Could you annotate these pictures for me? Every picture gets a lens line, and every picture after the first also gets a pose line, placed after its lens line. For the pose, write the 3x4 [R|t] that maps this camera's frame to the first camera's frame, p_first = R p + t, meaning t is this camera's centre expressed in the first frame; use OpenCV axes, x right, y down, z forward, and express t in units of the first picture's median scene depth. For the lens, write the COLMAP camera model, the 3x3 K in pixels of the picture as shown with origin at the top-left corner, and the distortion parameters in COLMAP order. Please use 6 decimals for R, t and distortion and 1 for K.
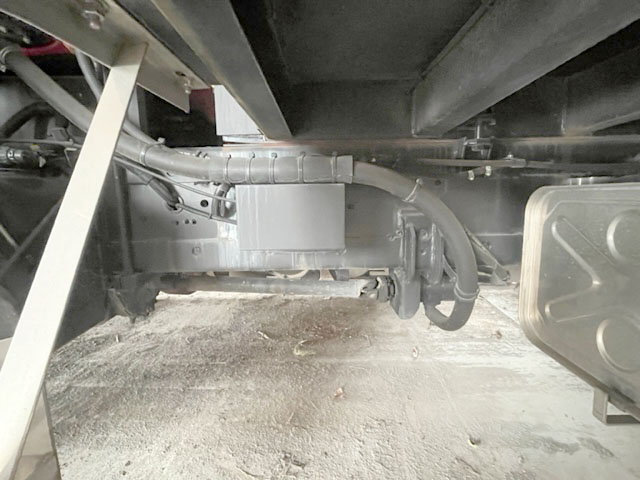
lens RADIAL K [[317.4, 0, 316.7], [0, 317.4, 241.1], [0, 0, 1]] dist [0.005845, -0.000365]
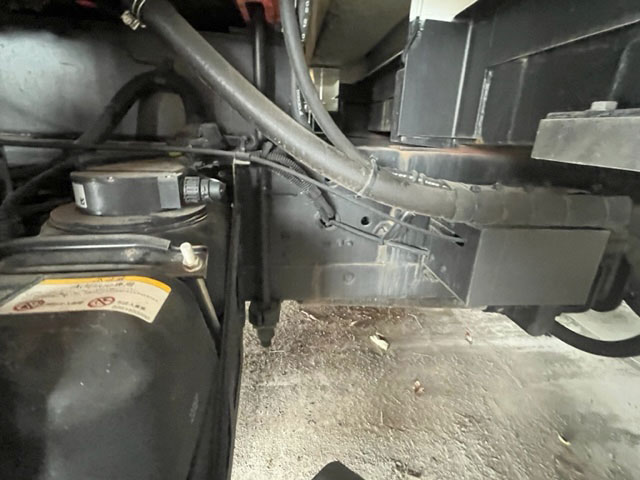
lens RADIAL K [[317.4, 0, 322.2], [0, 317.4, 237.7], [0, 0, 1]] dist [0.005845, -0.000365]
pose [[0.991836, 0.019272, 0.126059, -0.362505], [-0.039851, 0.985848, 0.162836, -0.131777], [-0.121137, -0.166530, 0.978567, 0.140855]]
